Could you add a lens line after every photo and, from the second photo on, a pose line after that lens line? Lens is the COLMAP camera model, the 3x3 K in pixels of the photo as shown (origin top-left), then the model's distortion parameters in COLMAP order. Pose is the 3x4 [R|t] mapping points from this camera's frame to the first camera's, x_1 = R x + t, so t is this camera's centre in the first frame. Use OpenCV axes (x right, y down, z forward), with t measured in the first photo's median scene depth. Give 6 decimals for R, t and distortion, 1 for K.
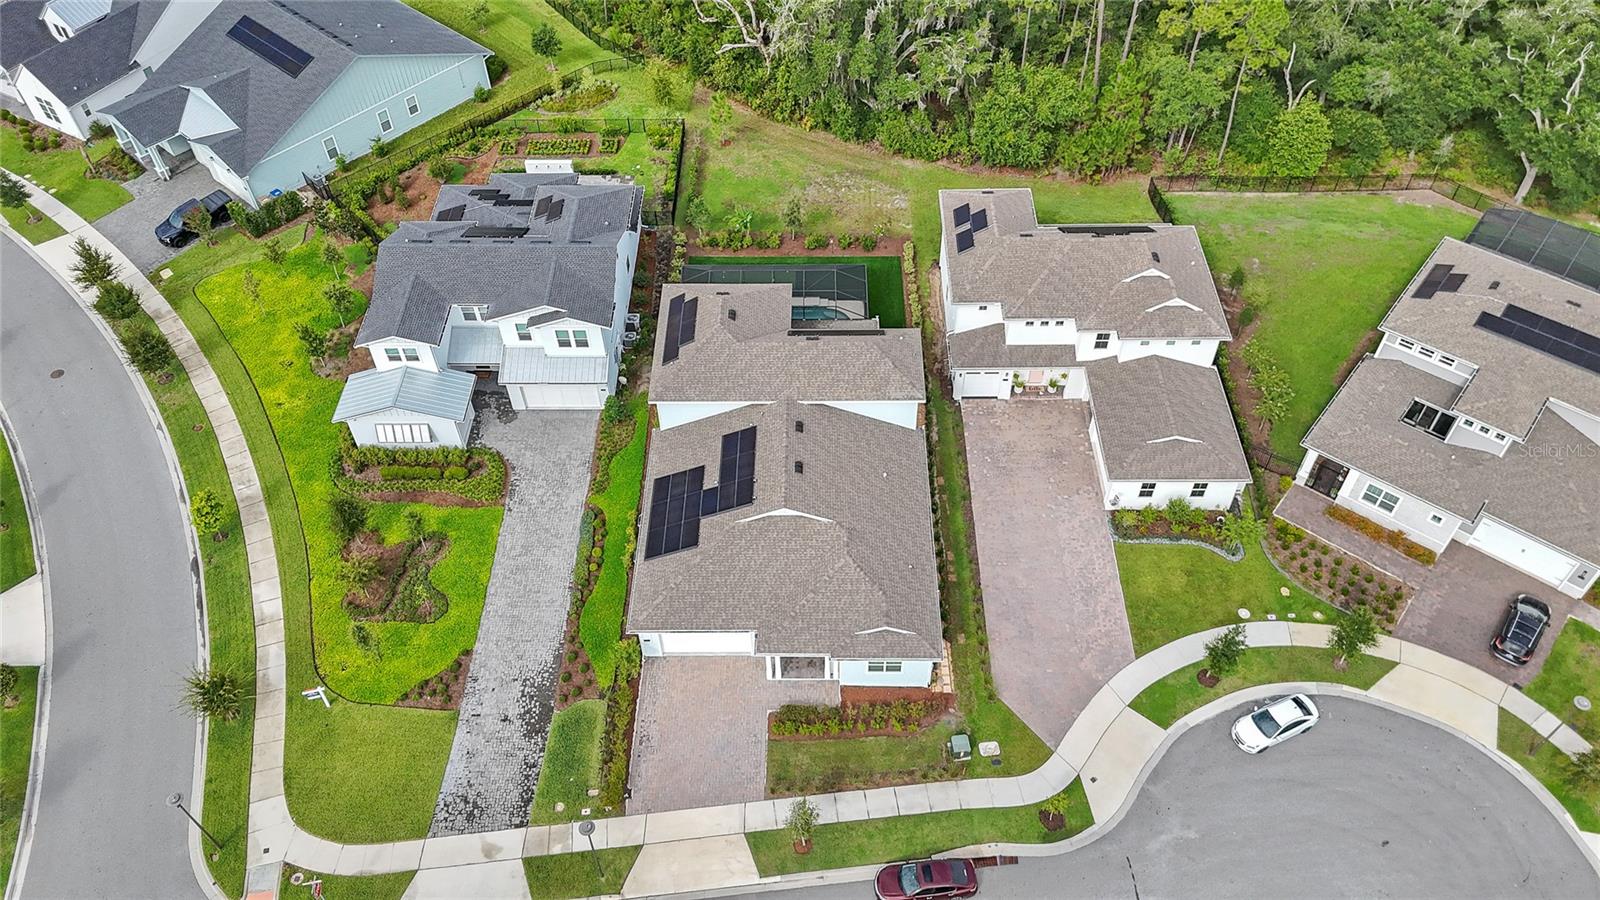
lens RADIAL K [[1172.9, 0, 803.1], [0, 1172.9, 456.1], [0, 0, 1]] dist [0.090939, -0.097847]
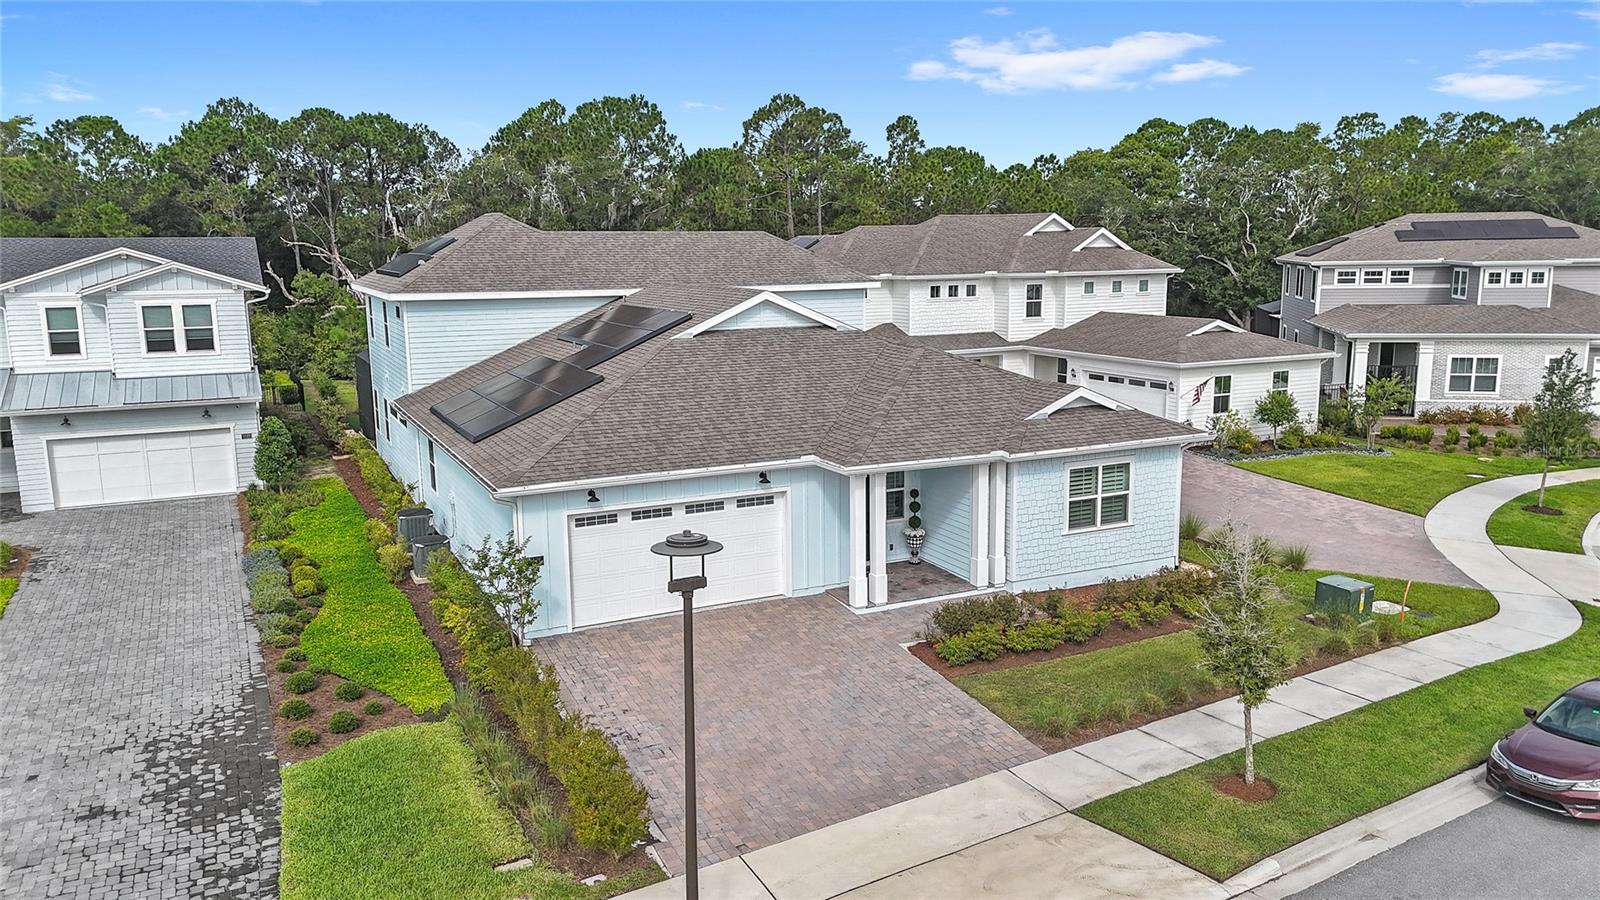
lens RADIAL K [[1172.9, 0, 803.1], [0, 1172.9, 456.1], [0, 0, 1]] dist [0.090939, -0.097847]
pose [[0.894181, -0.075324, 0.441323, -0.200240], [0.333339, 0.770061, -0.543959, 0.330715], [-0.298873, 0.633508, 0.713682, 0.633704]]
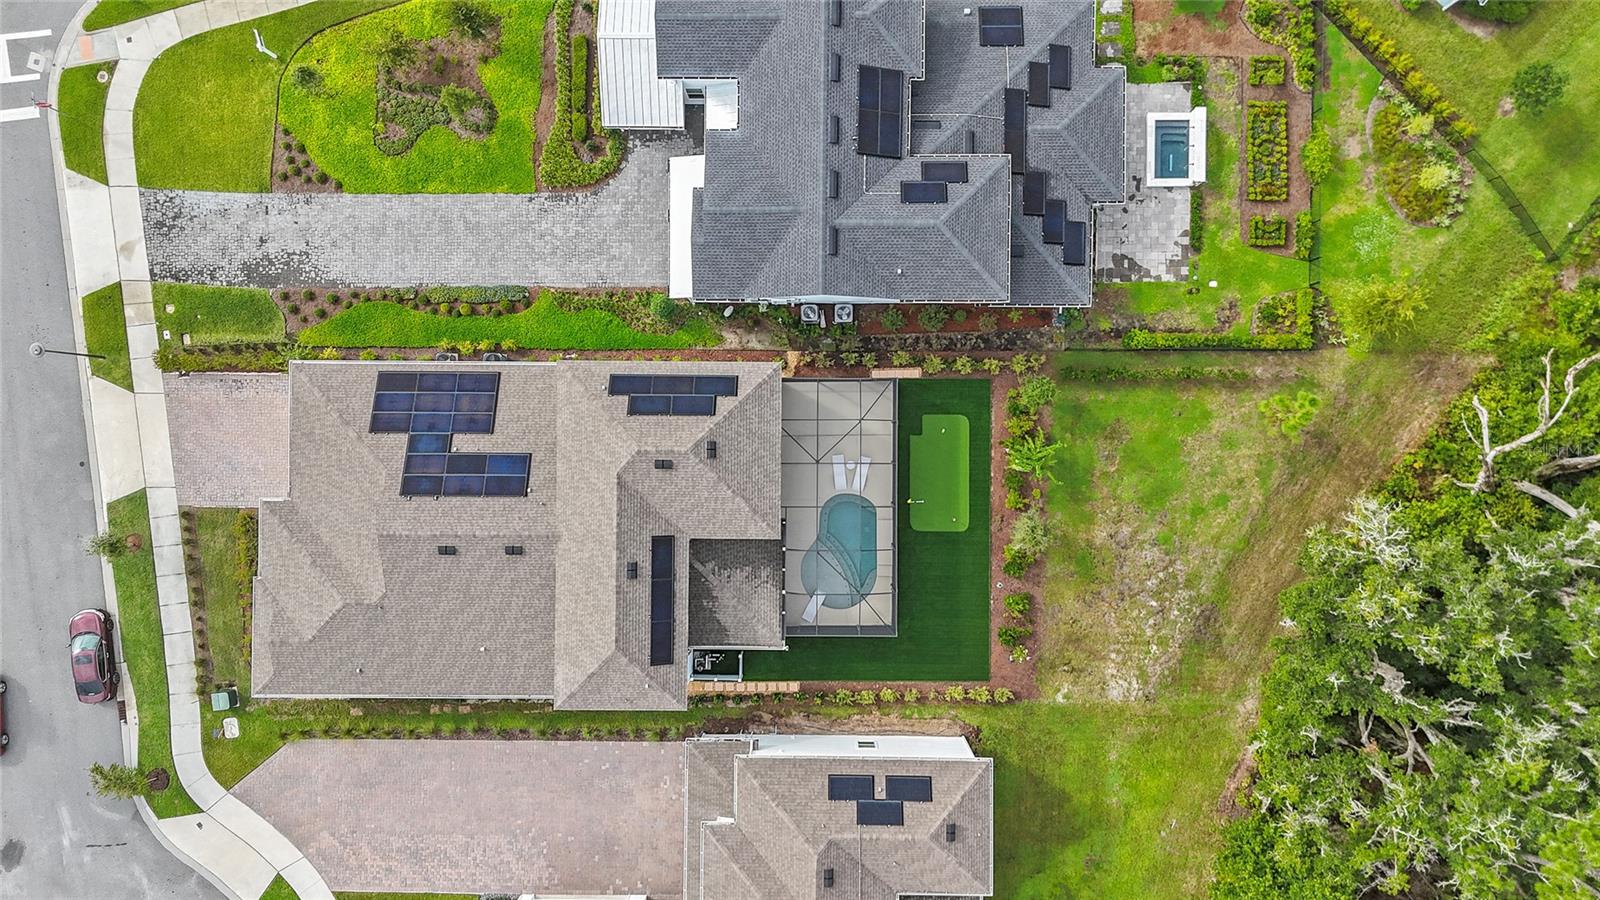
lens RADIAL K [[1161.3, 0, 800.0], [0, 1161.3, 450.0], [0, 0, 1]] dist [0.057463, -0.039174]
pose [[0.003042, 0.999897, 0.014023, -0.081399], [-0.741567, -0.007152, 0.670840, -0.694809], [0.670872, -0.012440, 0.741469, 0.519362]]
